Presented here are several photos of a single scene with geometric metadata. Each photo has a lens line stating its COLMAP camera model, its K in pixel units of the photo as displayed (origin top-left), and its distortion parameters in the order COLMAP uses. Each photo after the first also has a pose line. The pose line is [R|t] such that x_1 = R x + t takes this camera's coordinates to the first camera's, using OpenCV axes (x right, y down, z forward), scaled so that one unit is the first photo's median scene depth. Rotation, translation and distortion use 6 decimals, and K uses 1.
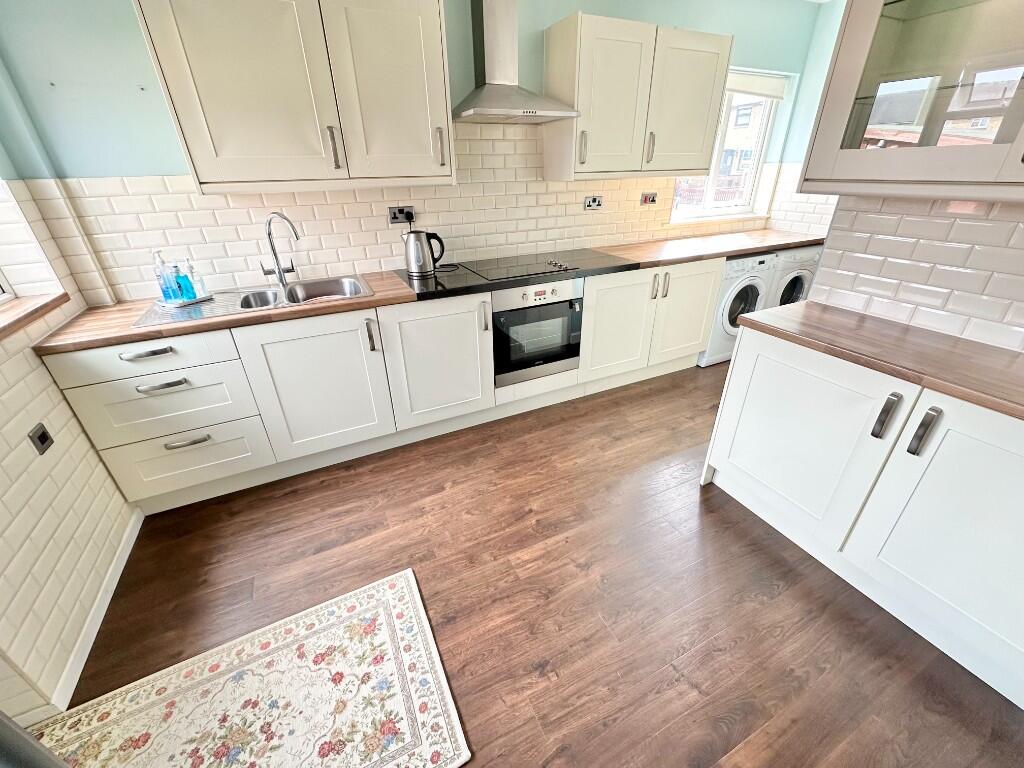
lens RADIAL K [[411.8, 0, 512.0], [0, 411.8, 384.0], [0, 0, 1]] dist [-0.001872, -0.000146]
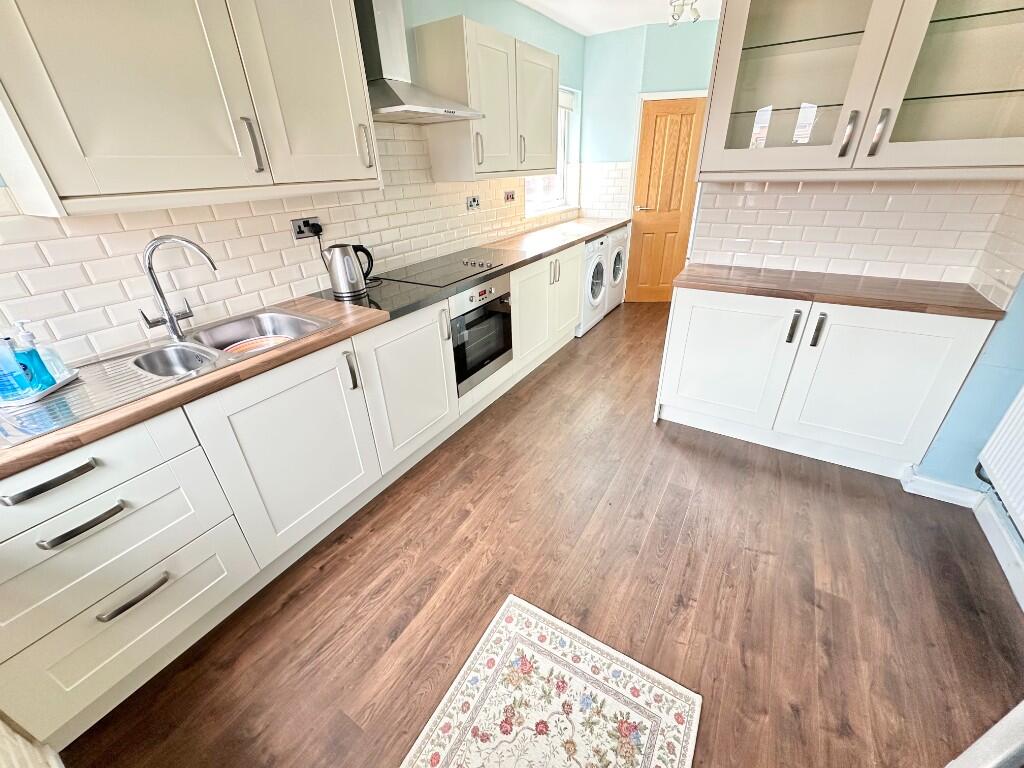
lens RADIAL K [[411.8, 0, 512.0], [0, 411.8, 384.0], [0, 0, 1]] dist [-0.001872, -0.000146]
pose [[0.841454, -0.262999, 0.472002, -0.518791], [0.267516, 0.961747, 0.058974, -0.060662], [-0.469457, 0.076644, 0.879623, 0.130575]]
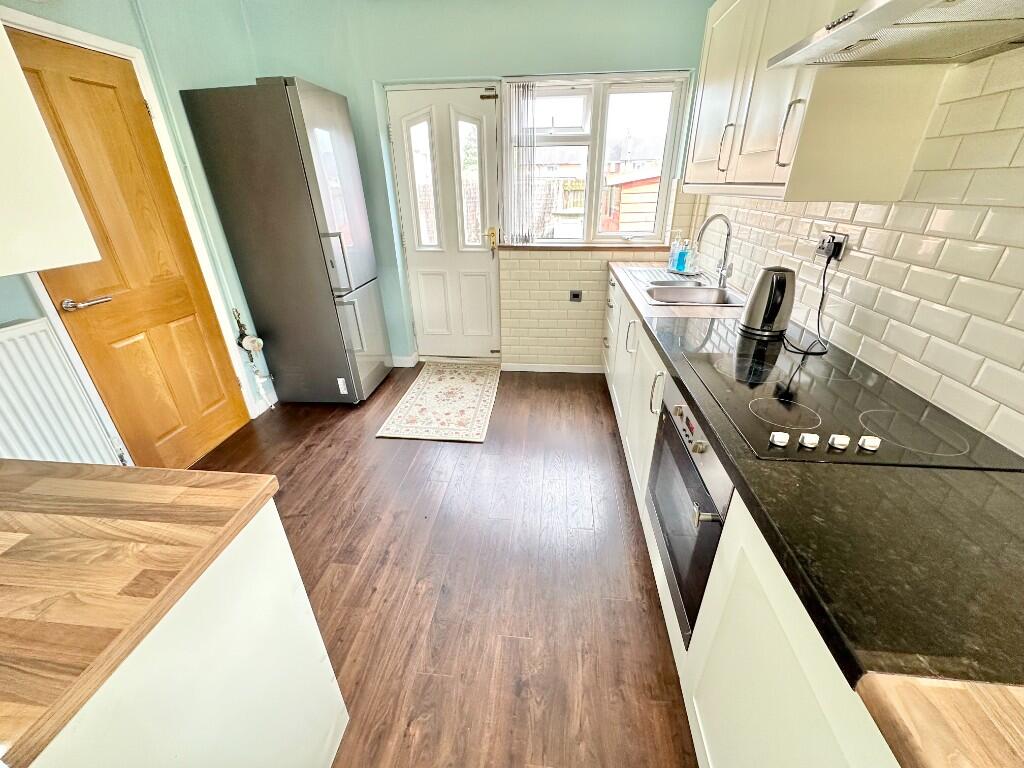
lens RADIAL K [[411.8, 0, 512.0], [0, 411.8, 384.0], [0, 0, 1]] dist [-0.001872, -0.000146]
pose [[-0.528877, 0.392464, -0.752503, 0.691246], [-0.377874, 0.685030, 0.622853, -0.619811], [0.759934, 0.613764, -0.213995, 1.184553]]
